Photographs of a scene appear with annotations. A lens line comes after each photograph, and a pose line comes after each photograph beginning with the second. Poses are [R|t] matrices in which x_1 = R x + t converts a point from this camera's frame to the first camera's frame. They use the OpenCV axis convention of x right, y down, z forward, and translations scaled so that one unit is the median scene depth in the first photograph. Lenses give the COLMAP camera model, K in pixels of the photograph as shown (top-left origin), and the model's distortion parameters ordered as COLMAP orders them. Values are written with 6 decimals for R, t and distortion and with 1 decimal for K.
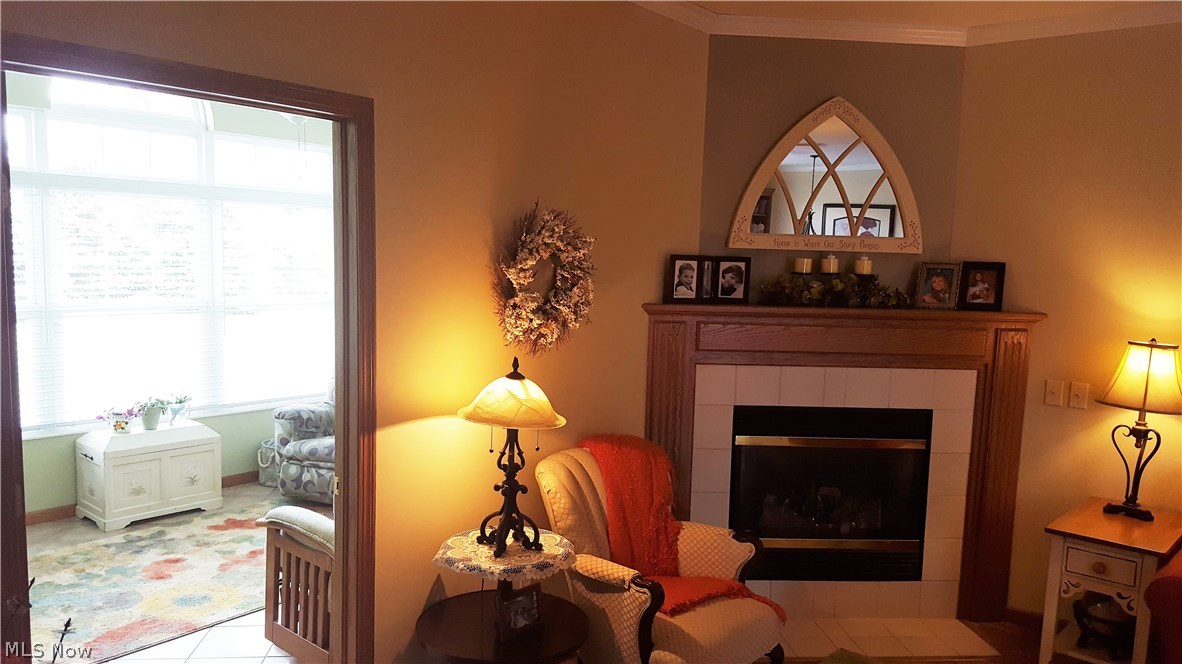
lens RADIAL K [[861.8, 0, 587.1], [0, 861.8, 354.9], [0, 0, 1]] dist [0.110532, -0.150987]
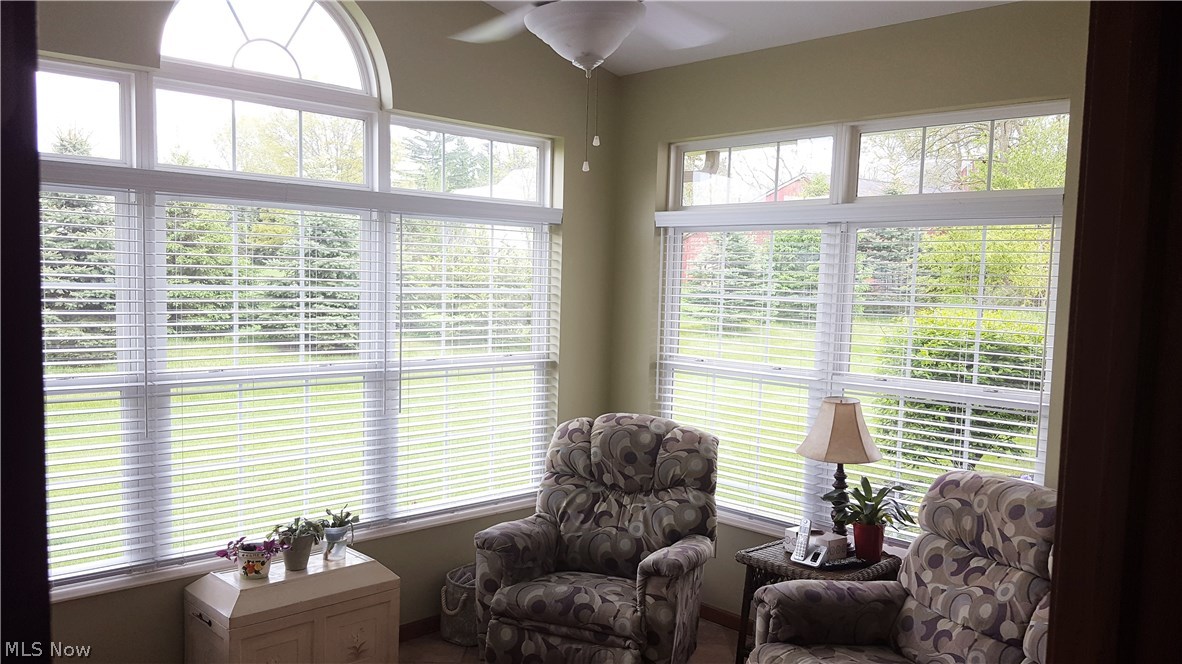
lens RADIAL K [[892.4, 0, 594.6], [0, 892.4, 356.9], [0, 0, 1]] dist [0.104713, -0.176154]
pose [[0.996236, 0.009856, -0.086118, -0.162266], [-0.012321, 0.999528, -0.028146, -0.038407], [0.085800, 0.029101, 0.995887, 0.257916]]
